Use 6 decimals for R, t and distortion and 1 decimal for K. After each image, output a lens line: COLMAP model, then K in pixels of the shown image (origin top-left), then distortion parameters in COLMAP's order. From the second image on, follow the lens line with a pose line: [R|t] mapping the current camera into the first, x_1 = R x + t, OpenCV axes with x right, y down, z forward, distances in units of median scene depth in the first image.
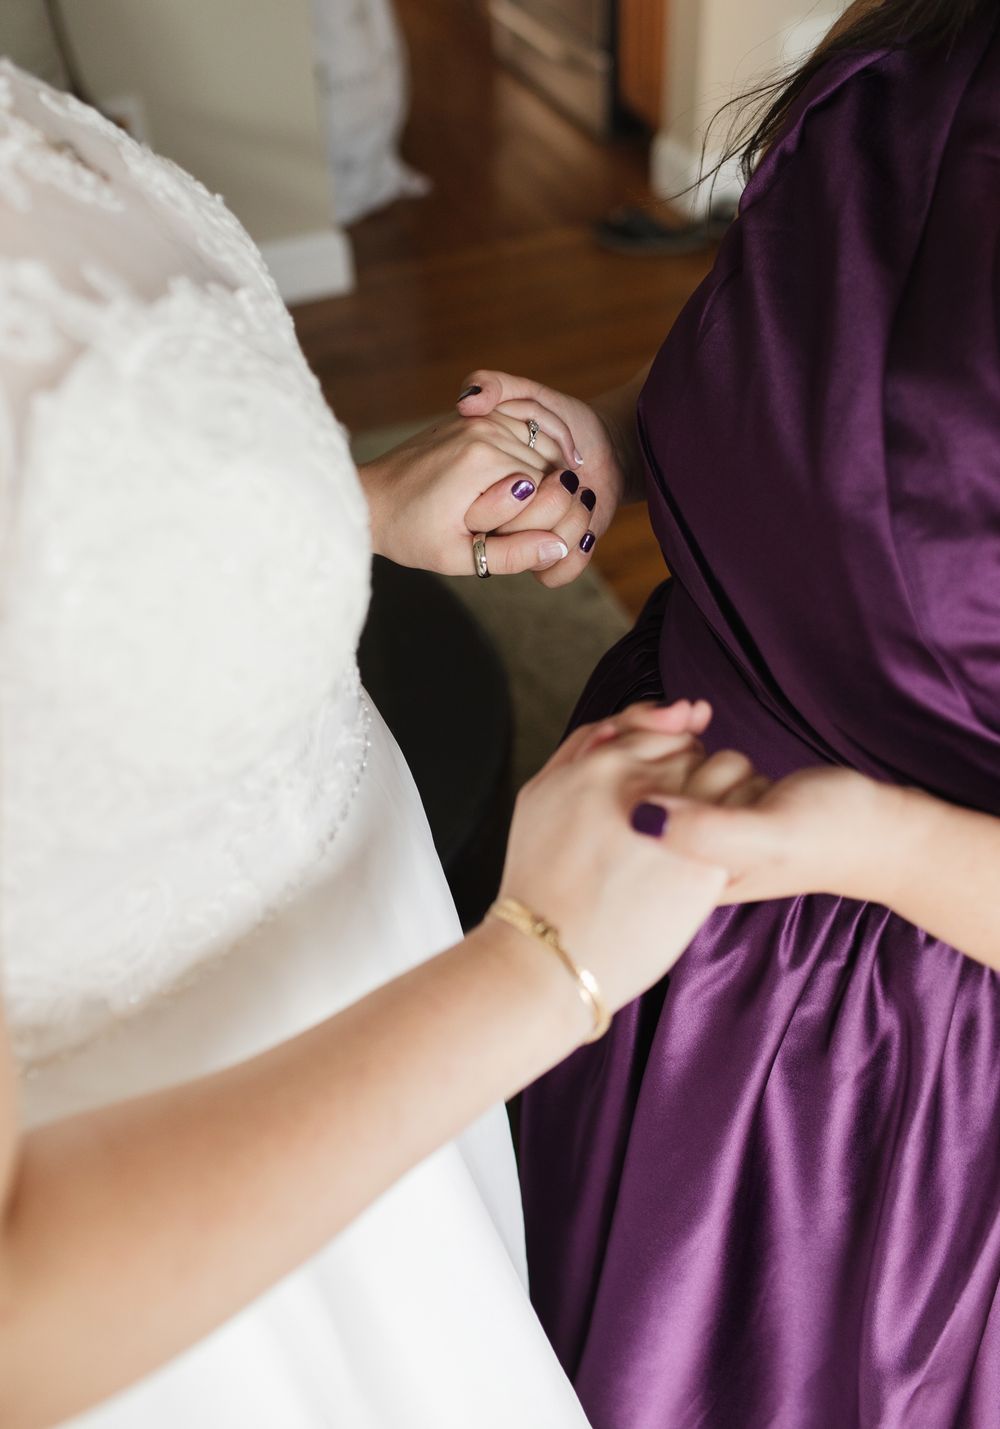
lens RADIAL K [[1386.6, 0, 481.2], [0, 1386.6, 717.1], [0, 0, 1]] dist [0.177011, -0.326520]
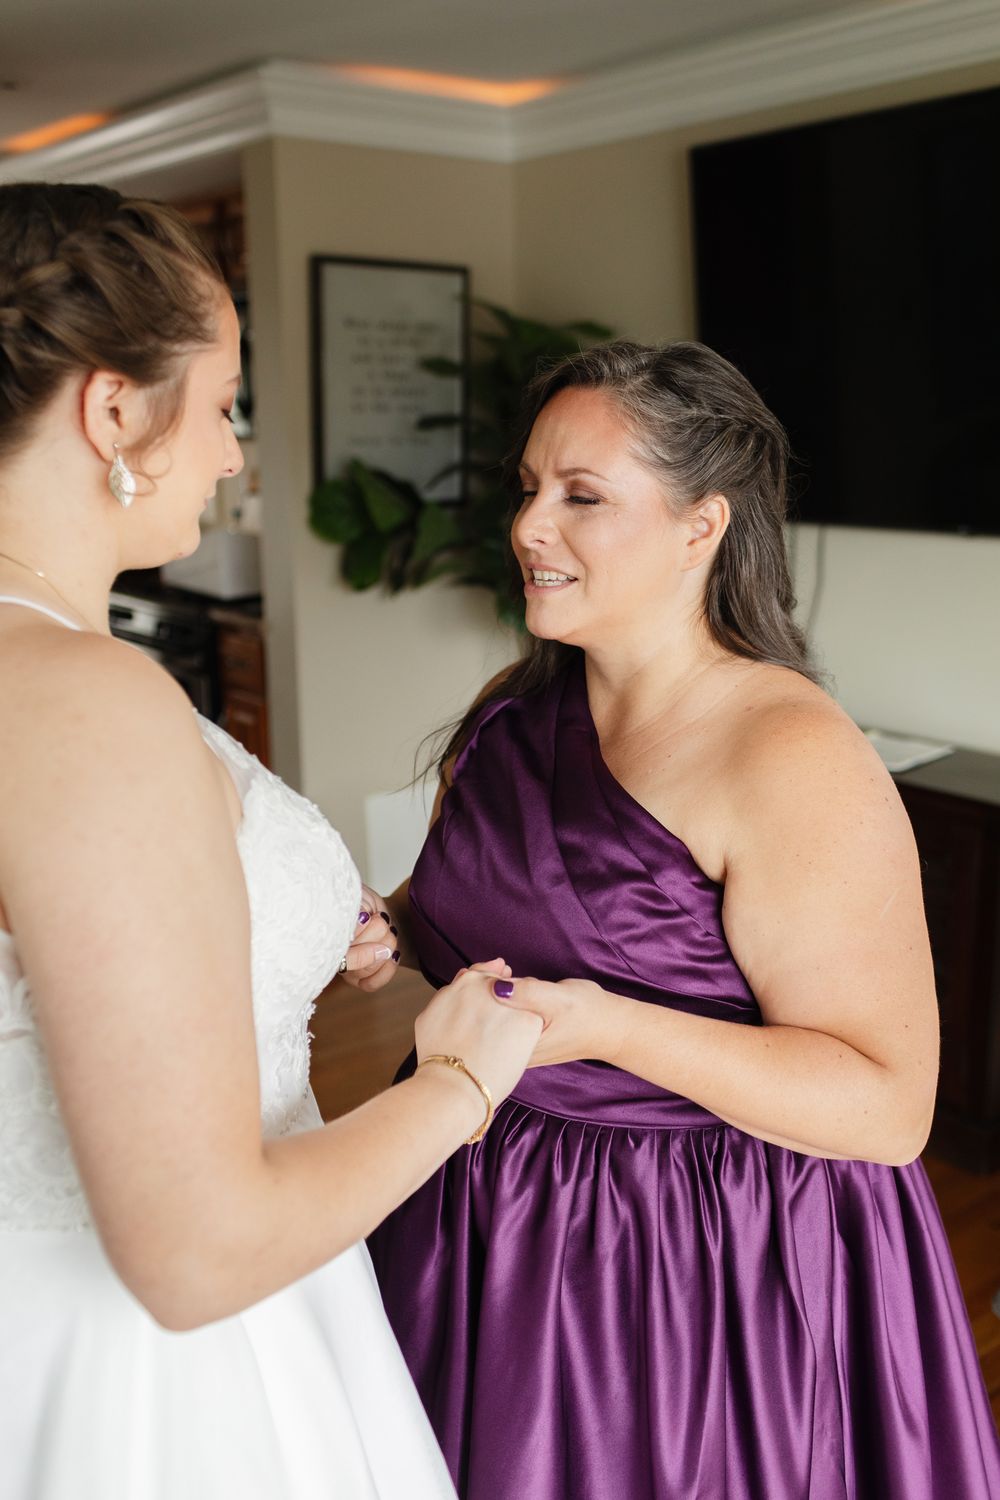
lens RADIAL K [[1453.1, 0, 500.0], [0, 1453.1, 750.0], [0, 0, 1]] dist [0.003741, 0.002382]
pose [[0.948662, -0.035876, 0.314250, -0.358134], [0.183769, 0.871161, -0.455310, 0.492229], [-0.257428, 0.489685, 0.833030, -0.625026]]
